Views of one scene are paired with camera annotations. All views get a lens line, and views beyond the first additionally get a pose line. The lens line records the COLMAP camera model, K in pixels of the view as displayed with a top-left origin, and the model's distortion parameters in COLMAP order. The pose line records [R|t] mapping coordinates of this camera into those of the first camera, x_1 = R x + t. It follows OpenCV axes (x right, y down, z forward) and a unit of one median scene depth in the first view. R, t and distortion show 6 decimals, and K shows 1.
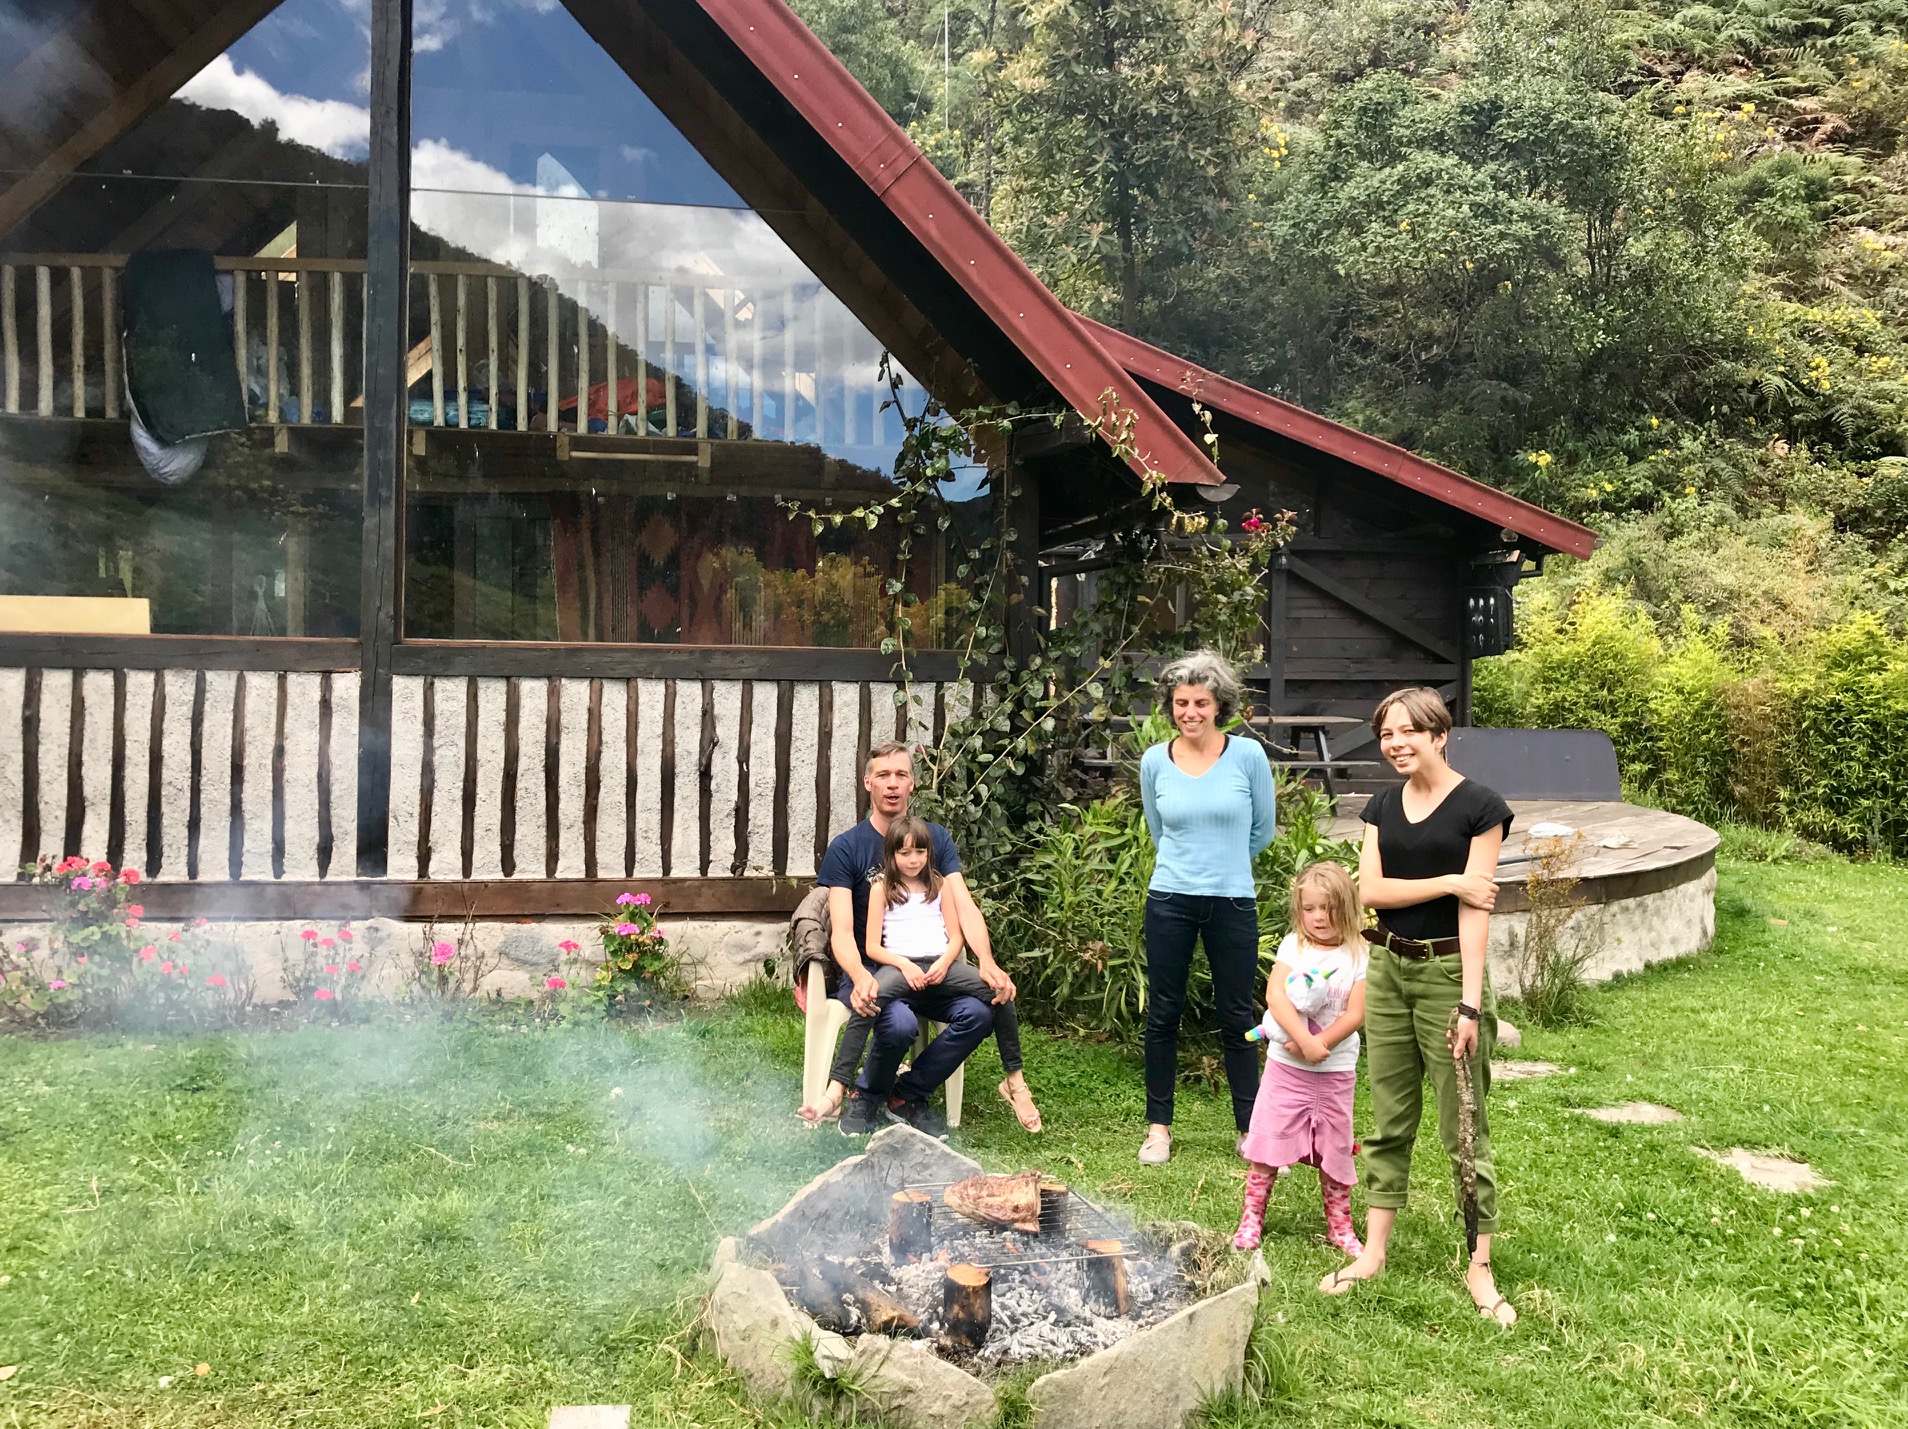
lens RADIAL K [[1671.6, 0, 960.4], [0, 1671.6, 715.6], [0, 0, 1]] dist [0.054653, -0.119311]
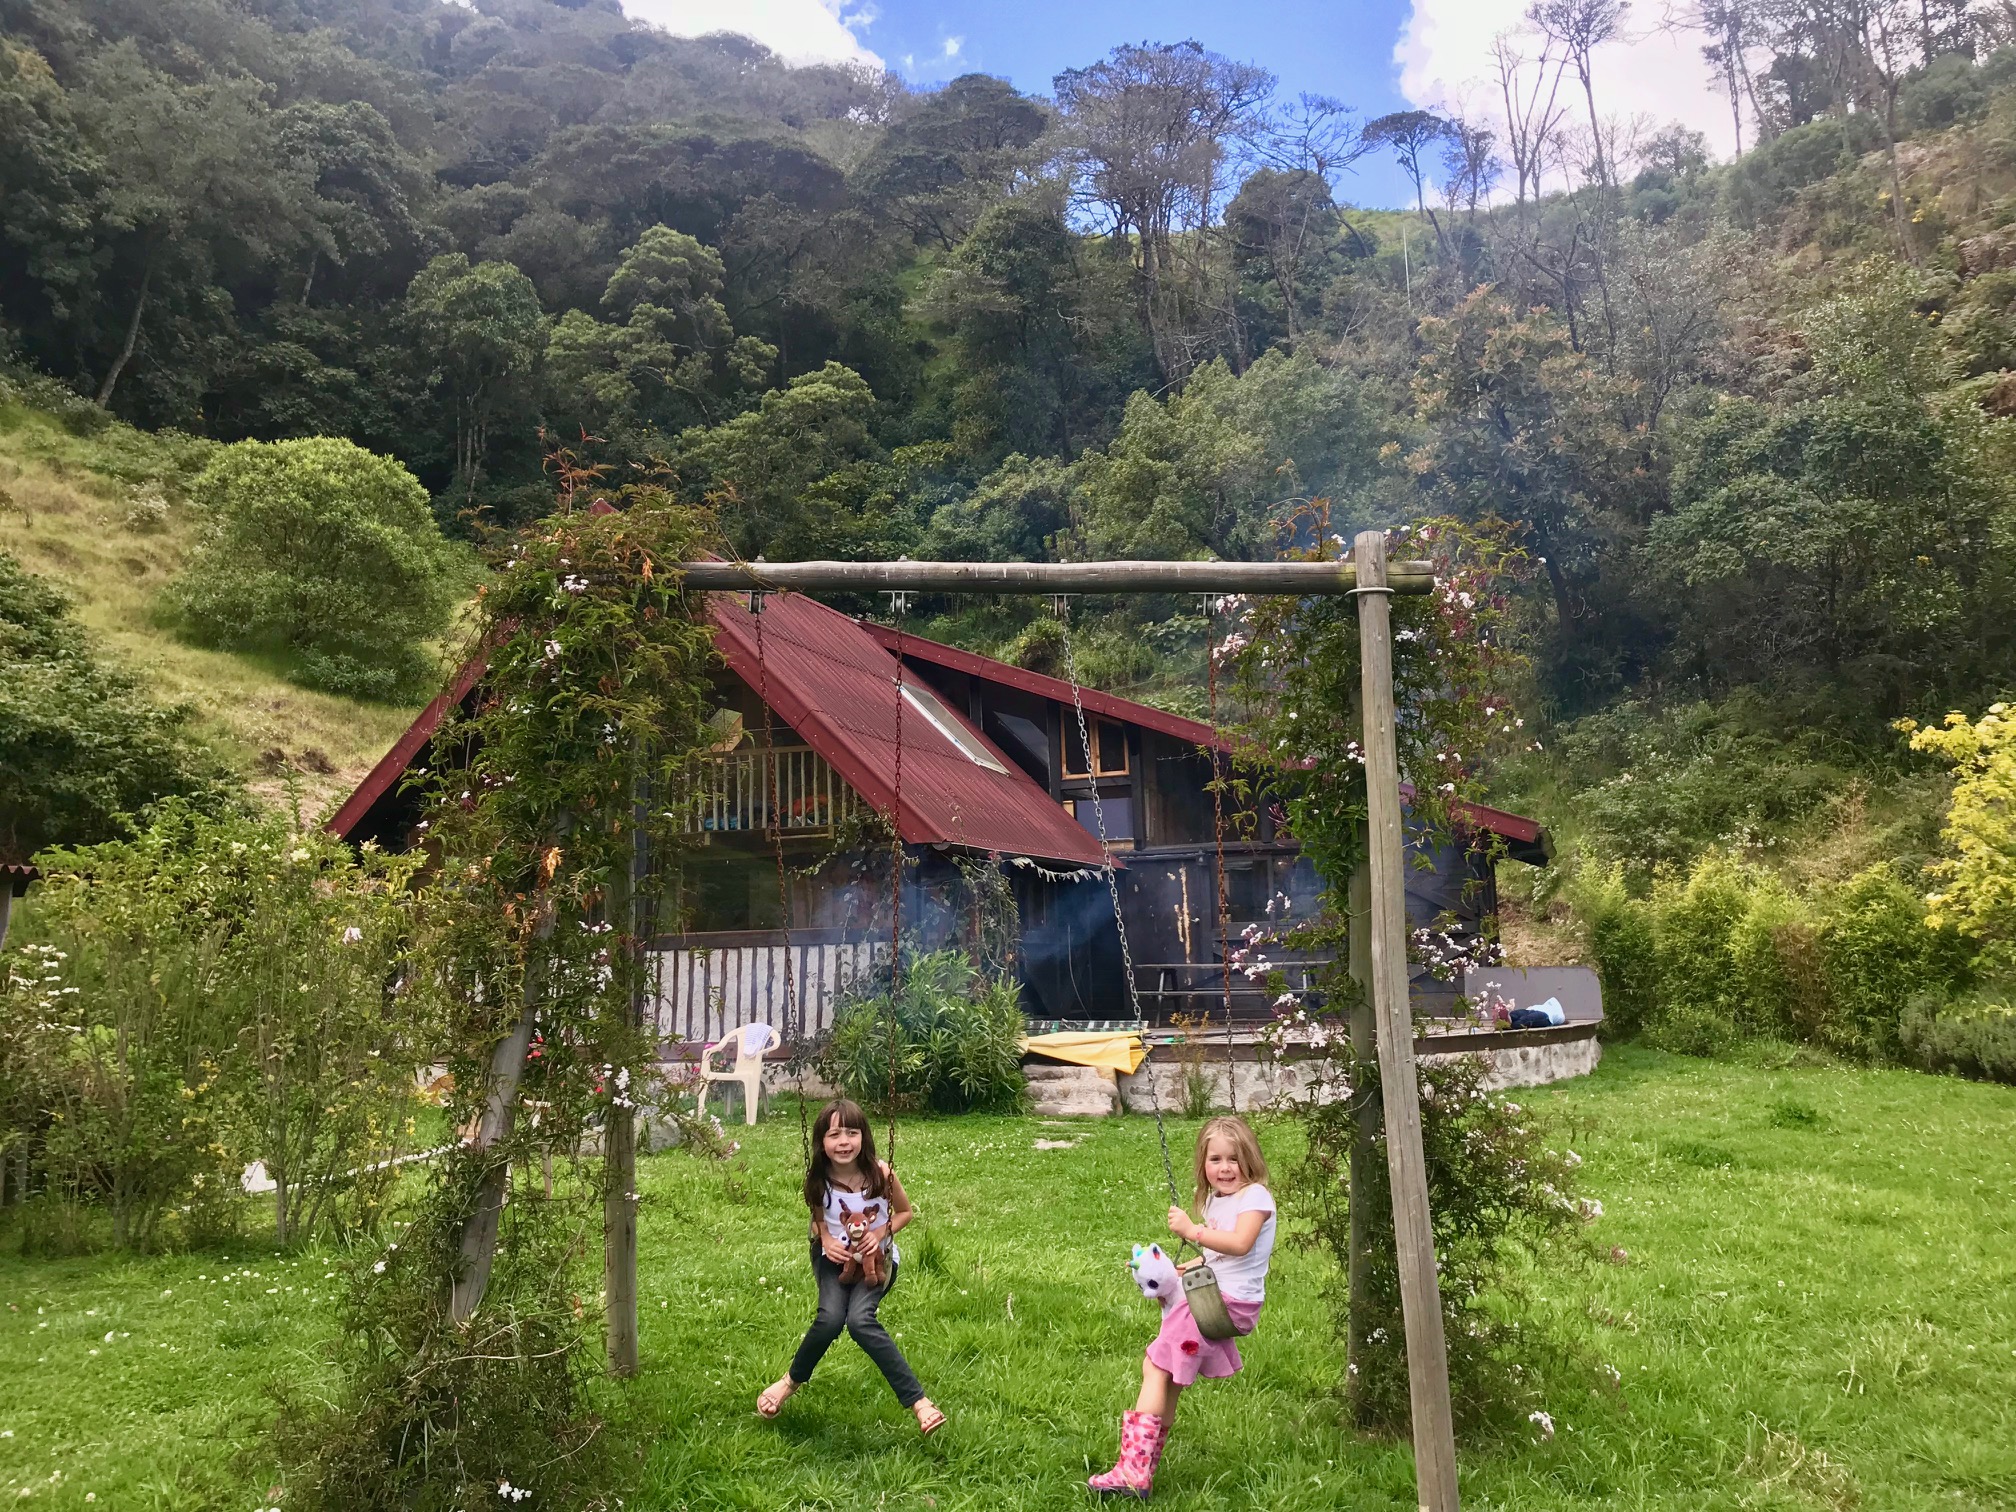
lens RADIAL K [[1766.3, 0, 1014.8], [0, 1766.3, 757.1], [0, 0, 1]] dist [0.054653, -0.119311]
pose [[0.887200, -0.091301, -0.452262, 1.074745], [0.023778, 0.987971, -0.152802, 0.084694], [0.460773, 0.124812, 0.878698, -0.793256]]
